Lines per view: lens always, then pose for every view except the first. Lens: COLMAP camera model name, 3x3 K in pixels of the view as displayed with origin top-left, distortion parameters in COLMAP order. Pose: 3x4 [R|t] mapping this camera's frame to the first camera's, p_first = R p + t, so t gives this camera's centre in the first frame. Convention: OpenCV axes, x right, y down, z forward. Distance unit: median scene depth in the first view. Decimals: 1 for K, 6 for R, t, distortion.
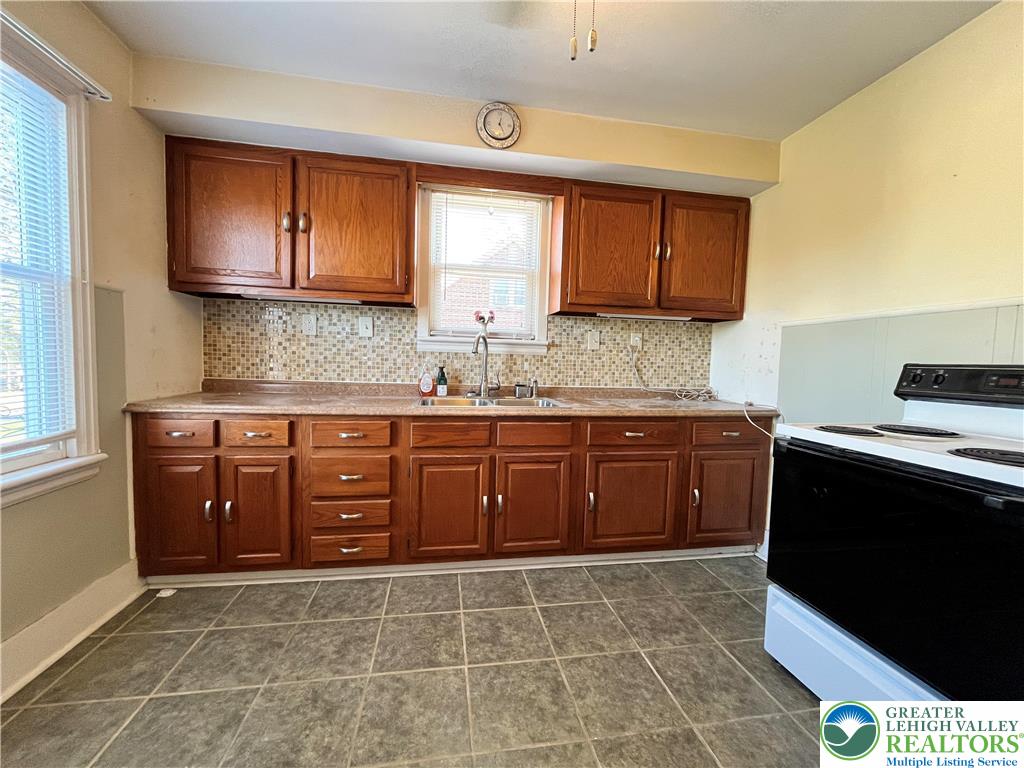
lens RADIAL K [[410.4, 0, 512.0], [0, 410.4, 384.0], [0, 0, 1]] dist [-0.000459, -0.000113]
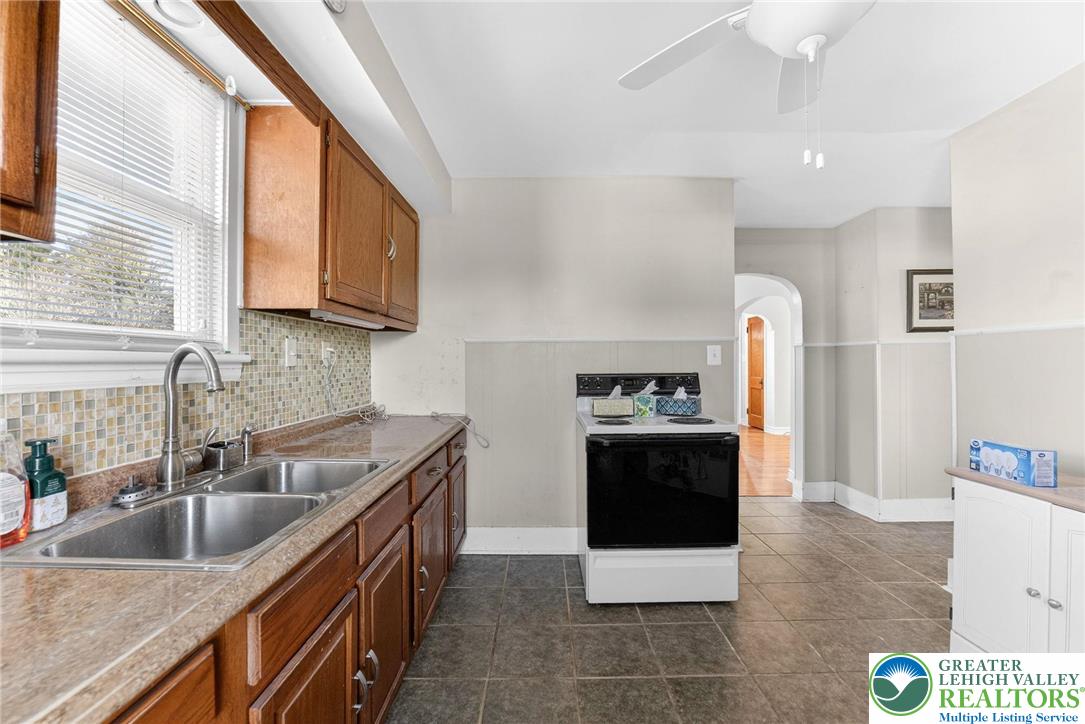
lens RADIAL K [[423.3, 0, 542.5], [0, 423.3, 362.0], [0, 0, 1]] dist [-0.012634, 0.000255]
pose [[0.172280, -0.027442, 0.984666, -0.399509], [0.064481, 0.997782, 0.016526, -0.078183], [-0.982935, 0.060645, 0.173667, 0.505219]]
